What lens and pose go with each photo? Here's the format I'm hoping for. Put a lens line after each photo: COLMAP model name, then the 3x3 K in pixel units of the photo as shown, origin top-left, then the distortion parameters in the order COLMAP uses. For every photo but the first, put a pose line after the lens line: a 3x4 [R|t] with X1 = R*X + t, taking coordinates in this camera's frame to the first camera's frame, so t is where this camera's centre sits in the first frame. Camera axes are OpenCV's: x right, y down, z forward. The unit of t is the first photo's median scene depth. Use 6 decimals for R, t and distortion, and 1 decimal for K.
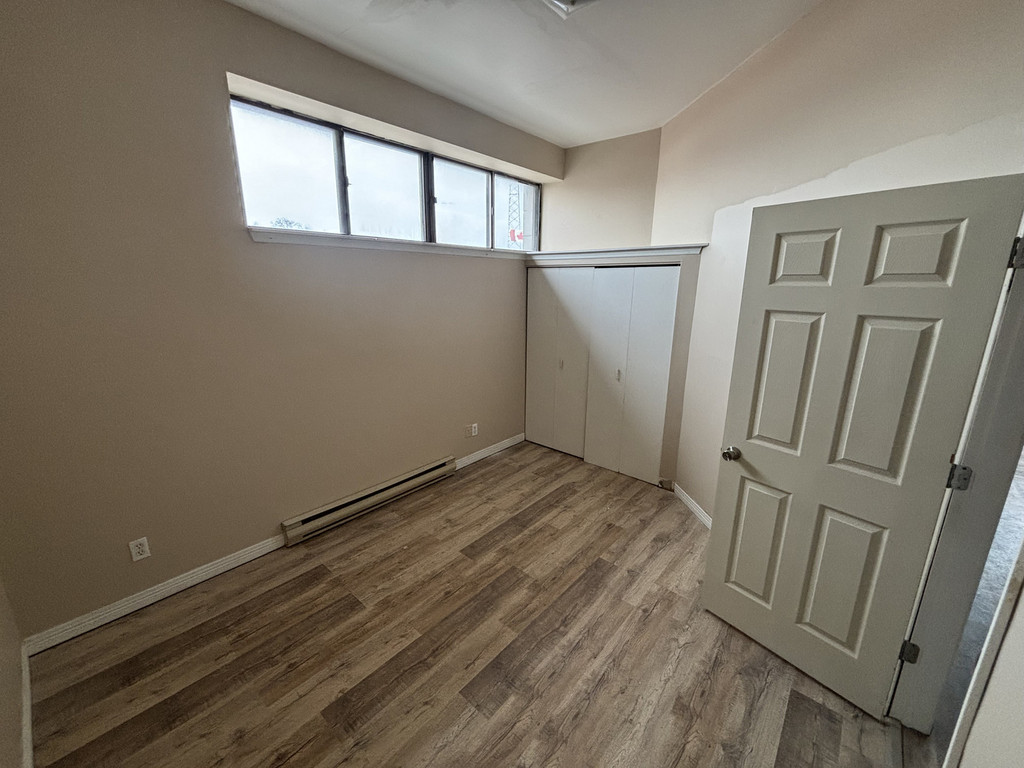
lens RADIAL K [[413.7, 0, 512.0], [0, 413.7, 382.6], [0, 0, 1]] dist [0.012123, -0.000859]
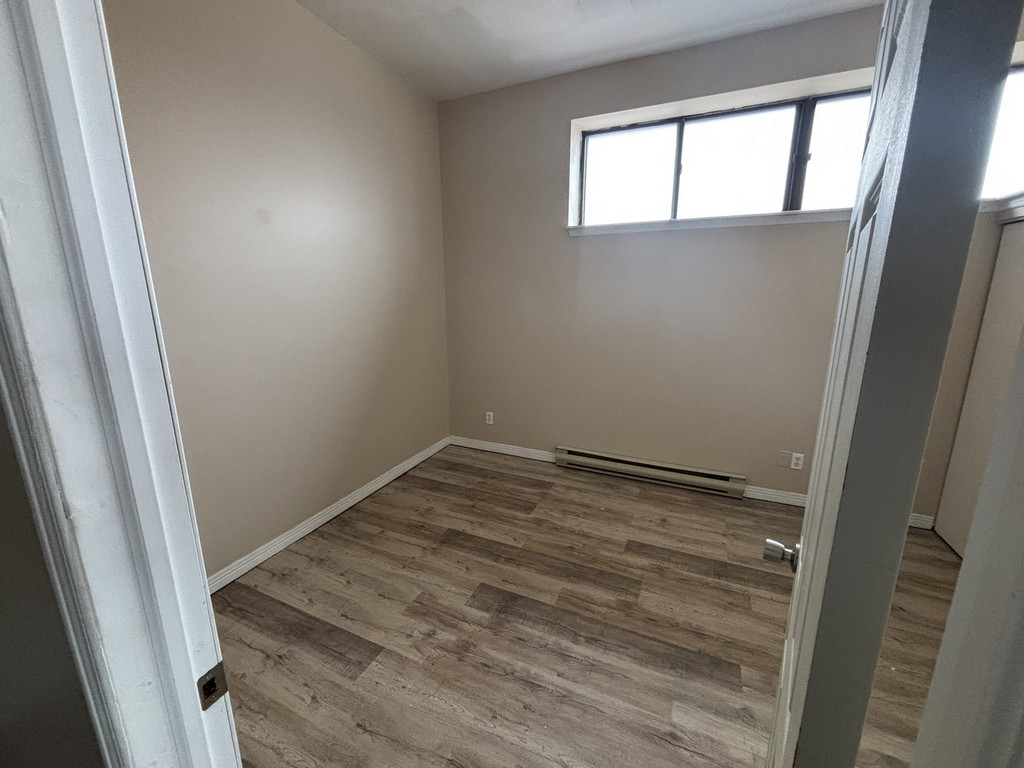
lens RADIAL K [[413.7, 0, 513.5], [0, 413.7, 381.4], [0, 0, 1]] dist [0.012123, -0.000859]
pose [[0.301257, 0.198168, -0.932724, 0.715792], [-0.228815, 0.964610, 0.131038, -0.007208], [0.925682, 0.173945, 0.335940, 0.443719]]
